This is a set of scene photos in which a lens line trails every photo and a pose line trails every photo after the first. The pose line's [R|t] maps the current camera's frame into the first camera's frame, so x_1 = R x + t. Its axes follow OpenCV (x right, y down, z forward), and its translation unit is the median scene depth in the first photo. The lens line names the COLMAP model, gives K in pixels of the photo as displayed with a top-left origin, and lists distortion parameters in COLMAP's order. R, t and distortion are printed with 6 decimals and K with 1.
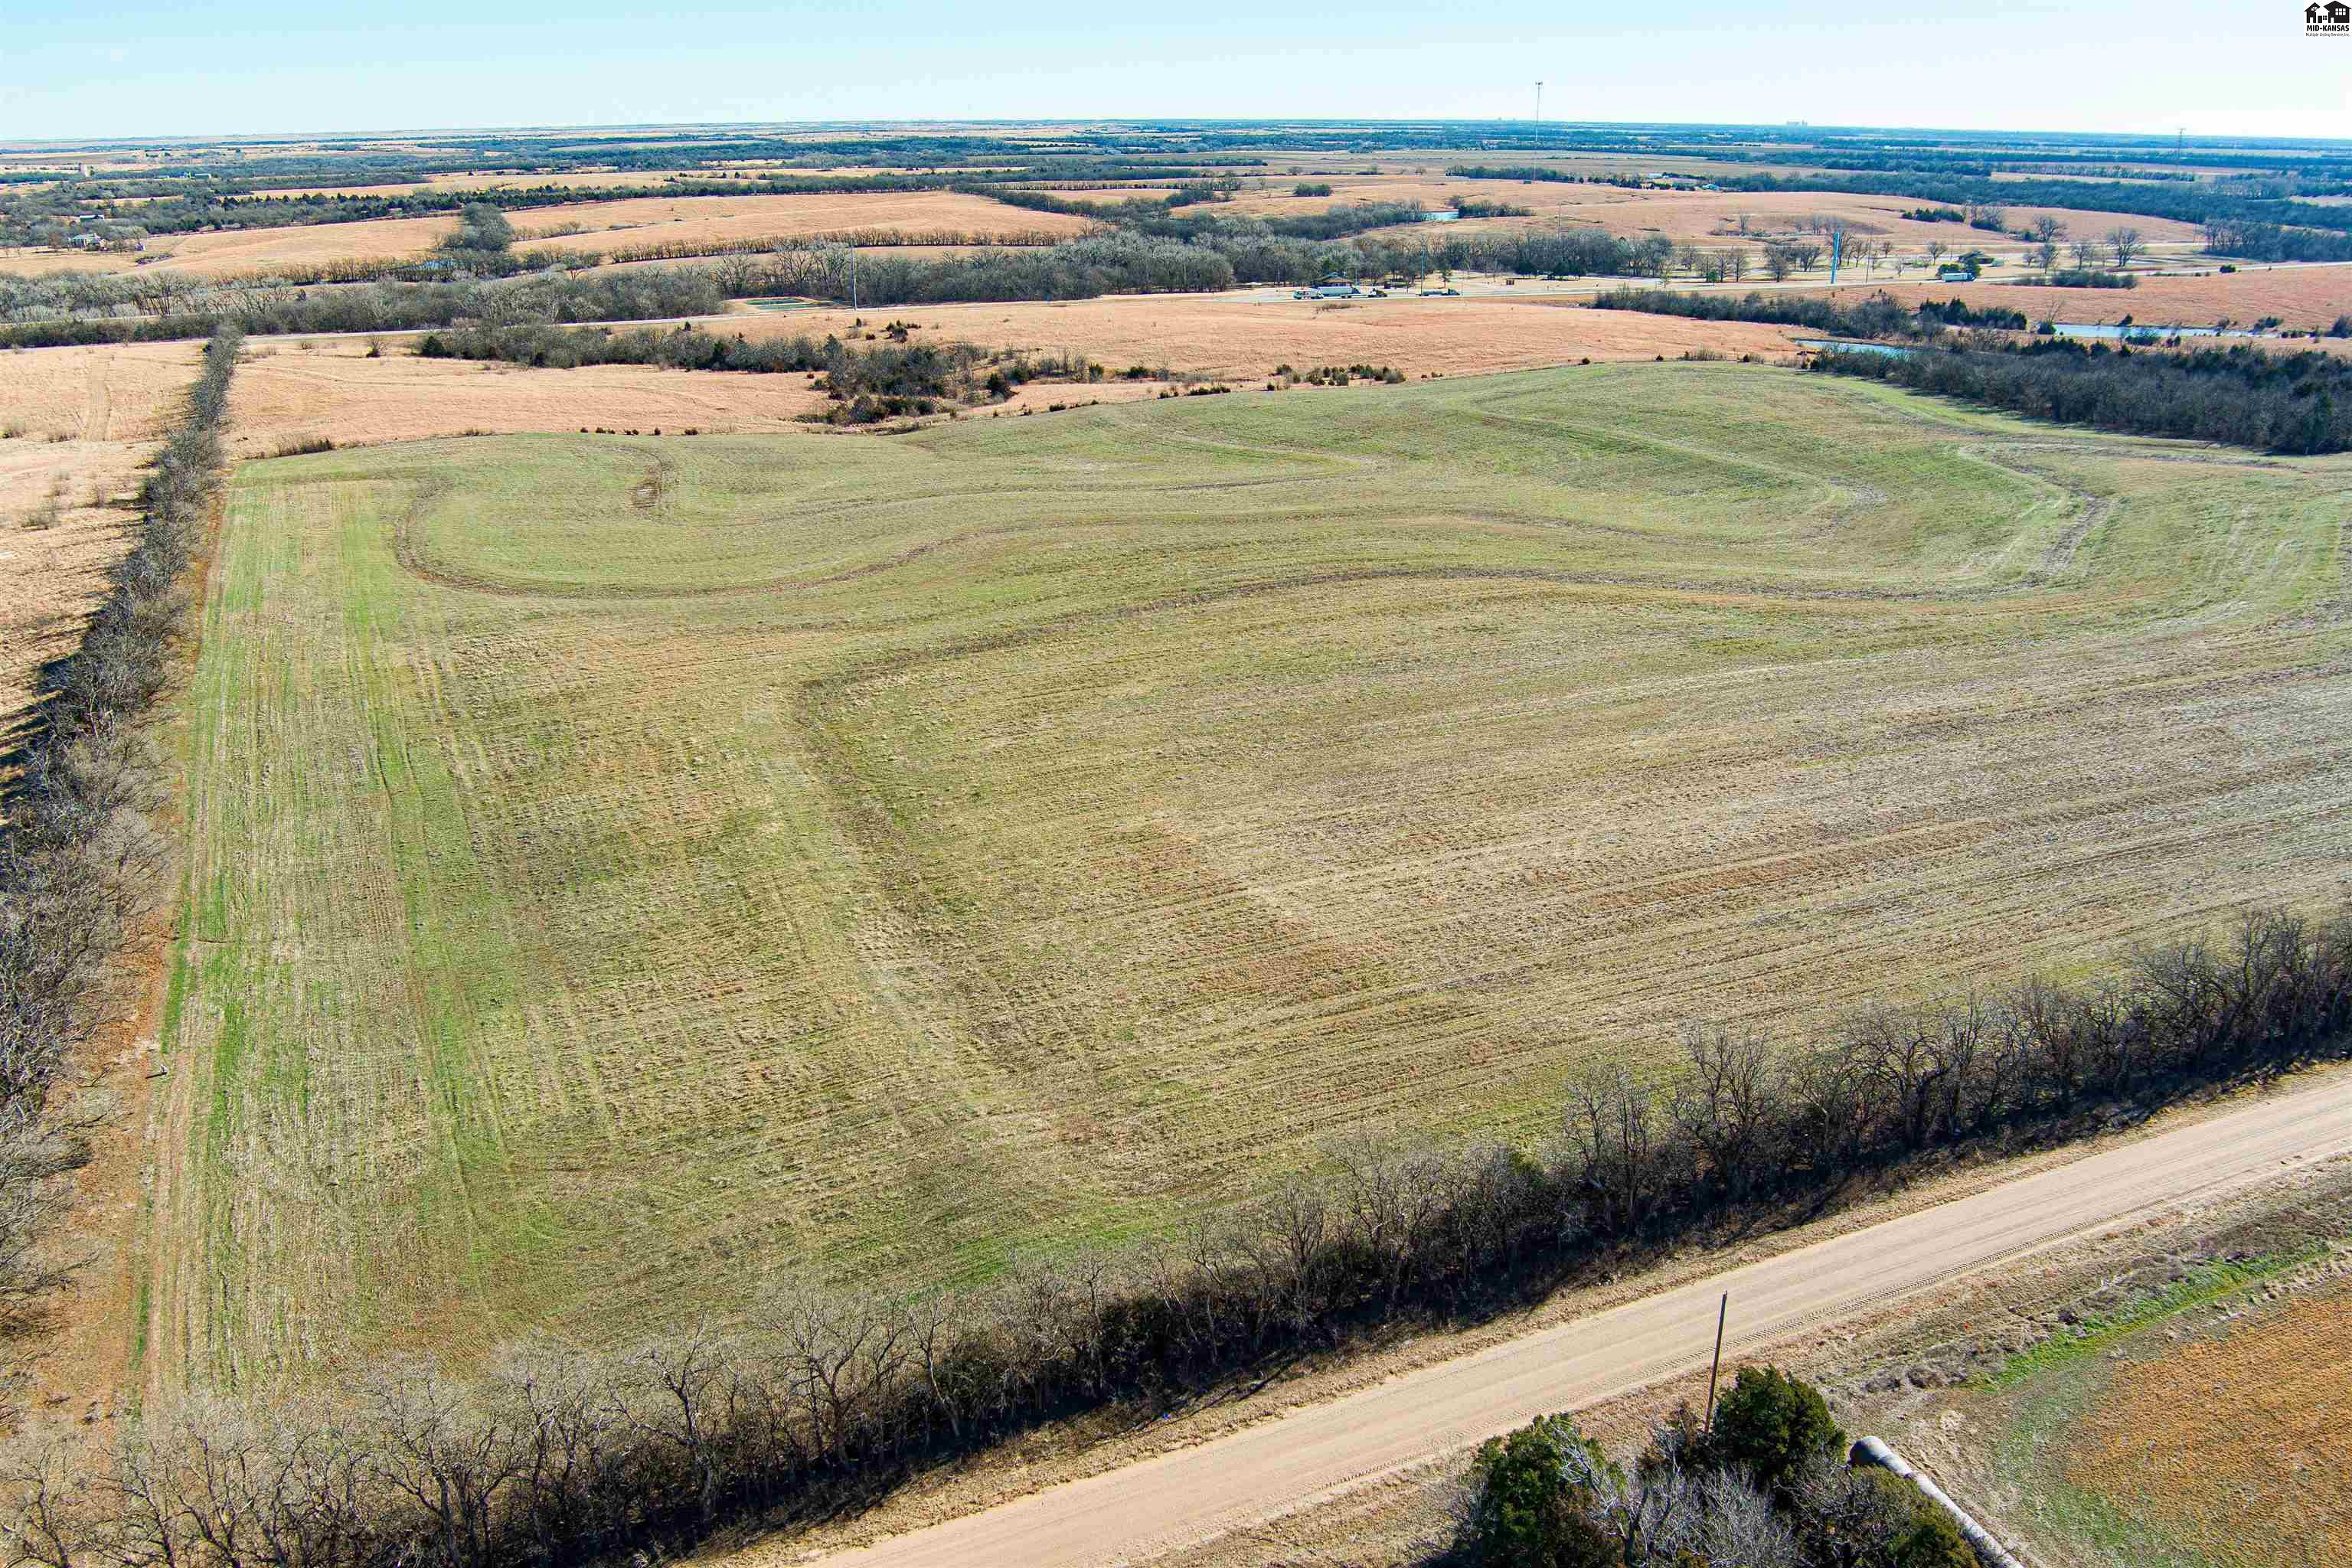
lens RADIAL K [[1920.6, 0, 1176.0], [0, 1920.6, 784.0], [0, 0, 1]] dist [-0.082680, 0.032153]
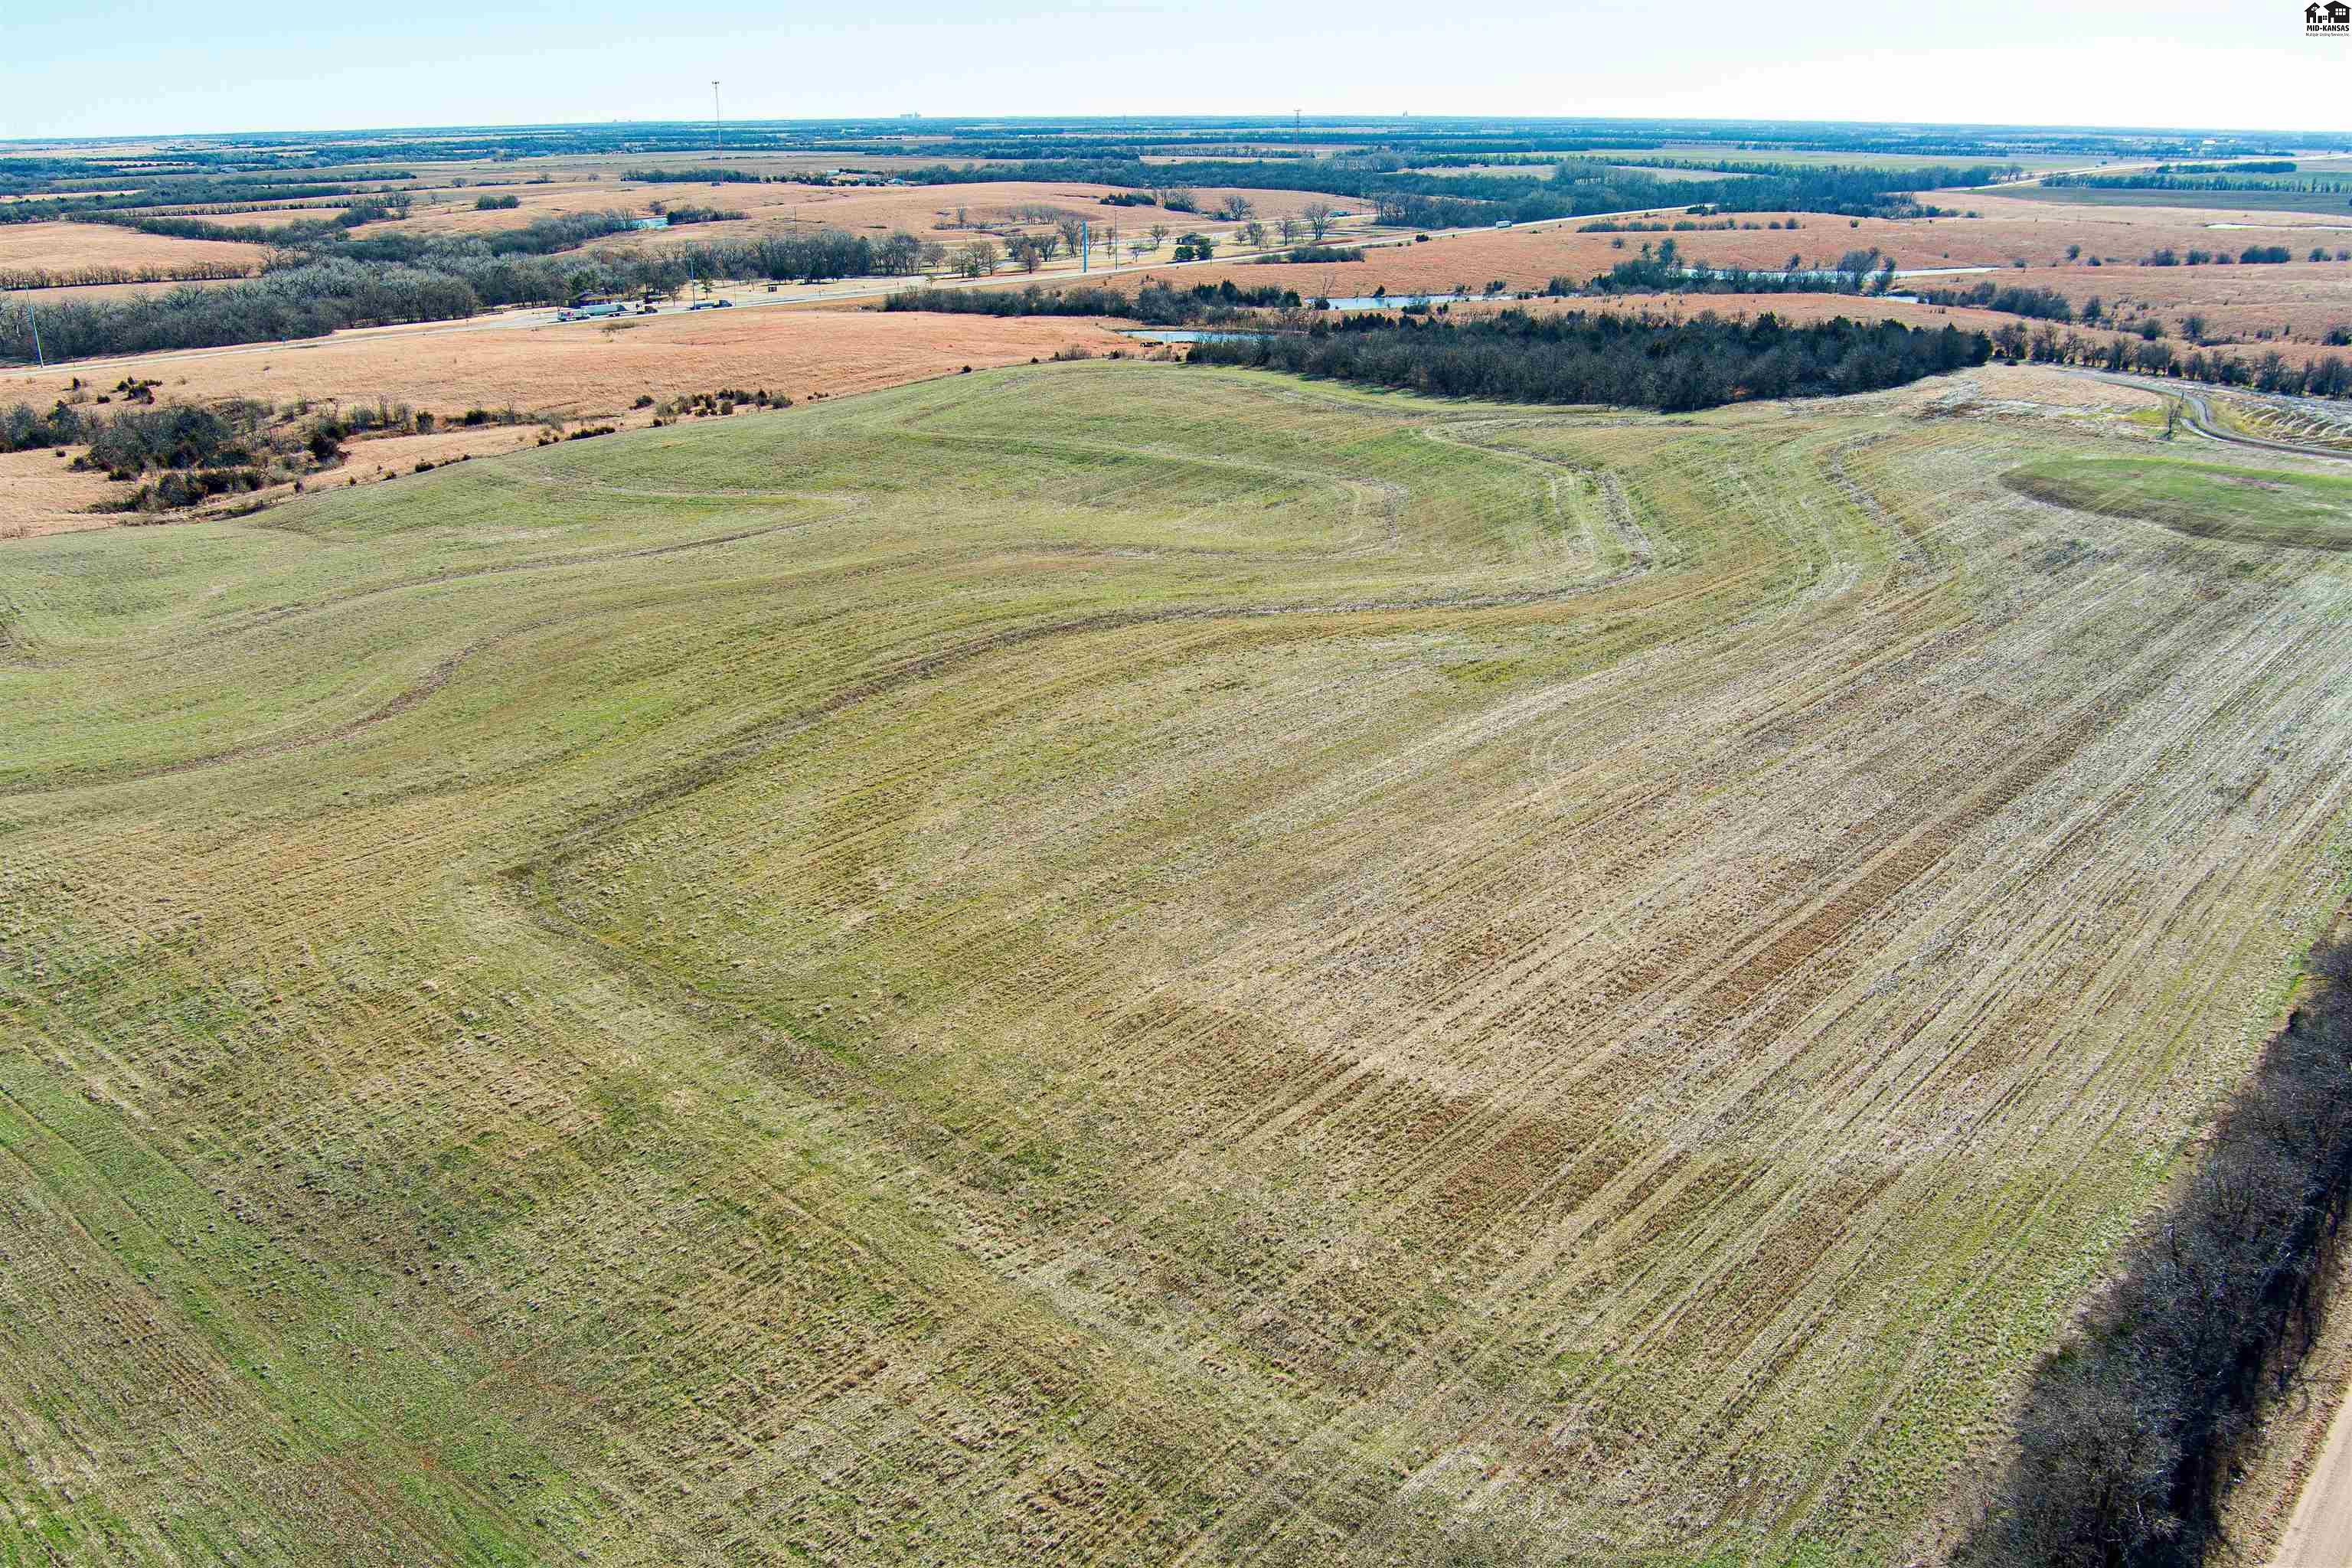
lens RADIAL K [[1920.6, 0, 1176.0], [0, 1920.6, 784.0], [0, 0, 1]] dist [-0.082680, 0.032153]
pose [[0.907123, -0.146658, 0.394486, -0.051252], [0.146292, 0.988750, 0.031187, -0.015084], [-0.394622, 0.029419, 0.918373, 0.040822]]
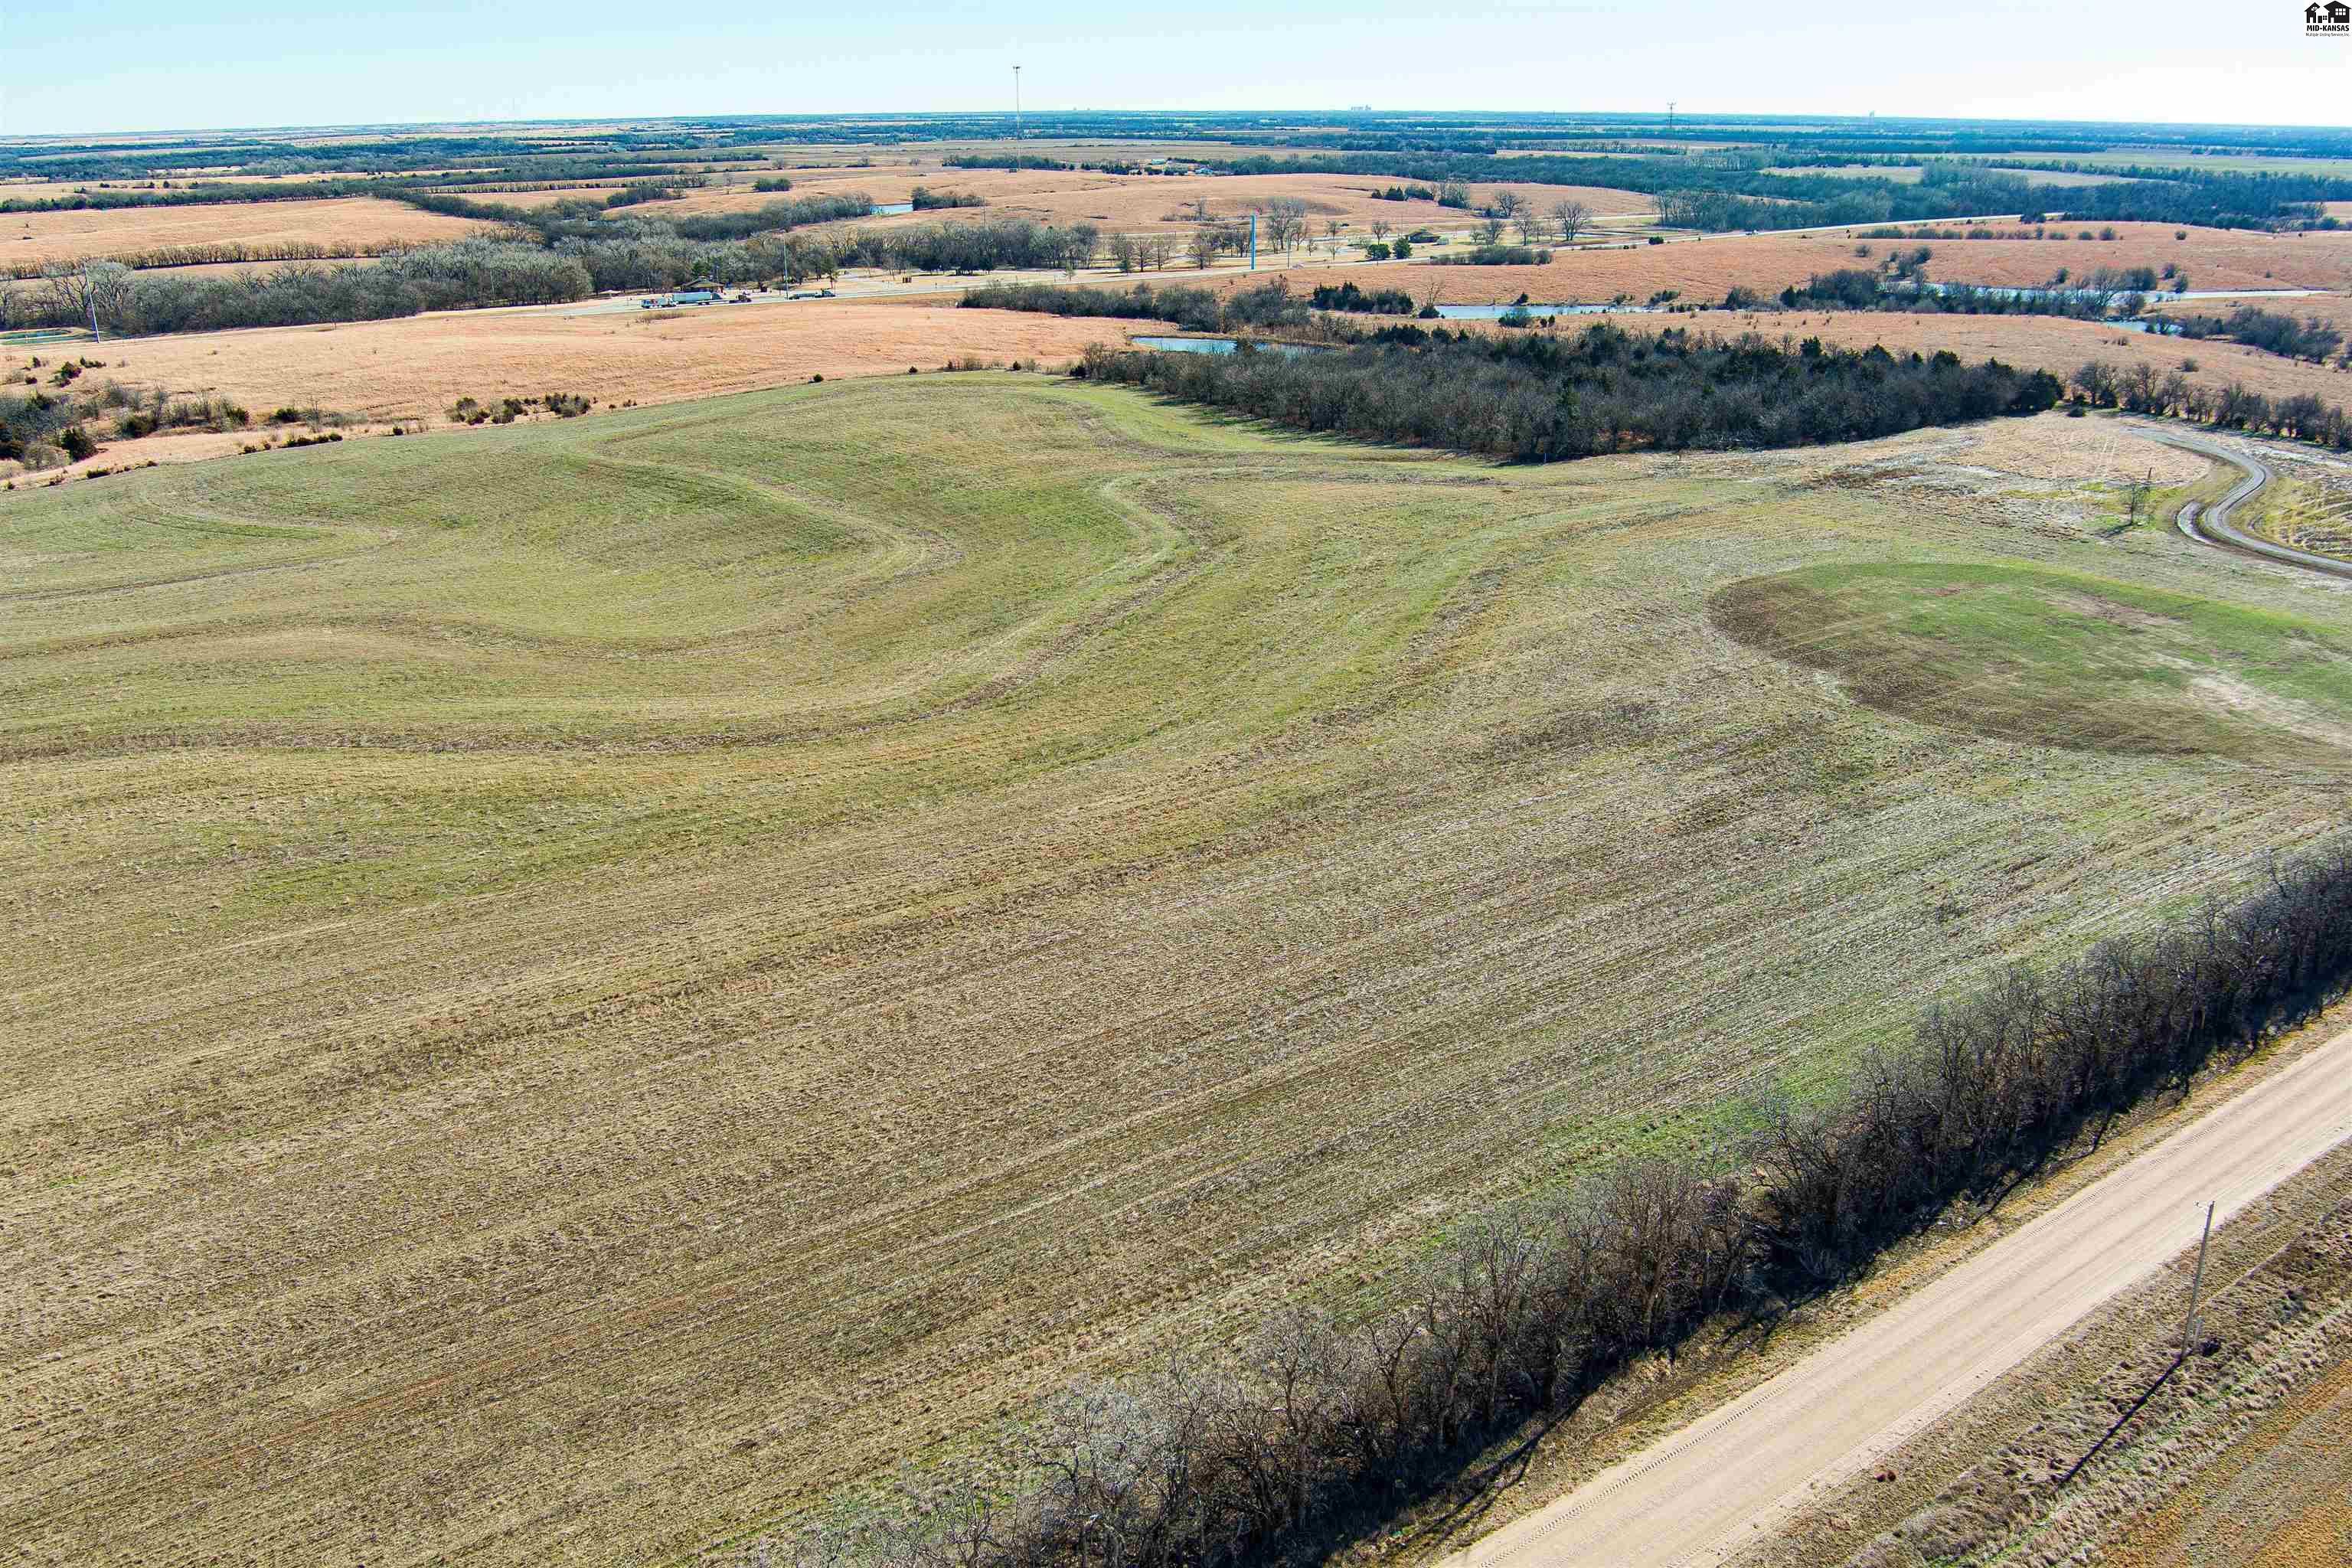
lens RADIAL K [[1920.6, 0, 1176.0], [0, 1920.6, 784.0], [0, 0, 1]] dist [-0.082680, 0.032153]
pose [[0.978611, -0.074015, 0.191943, 0.099558], [0.073336, 0.997250, 0.010652, -0.019844], [-0.192203, 0.003652, 0.981348, 0.069002]]
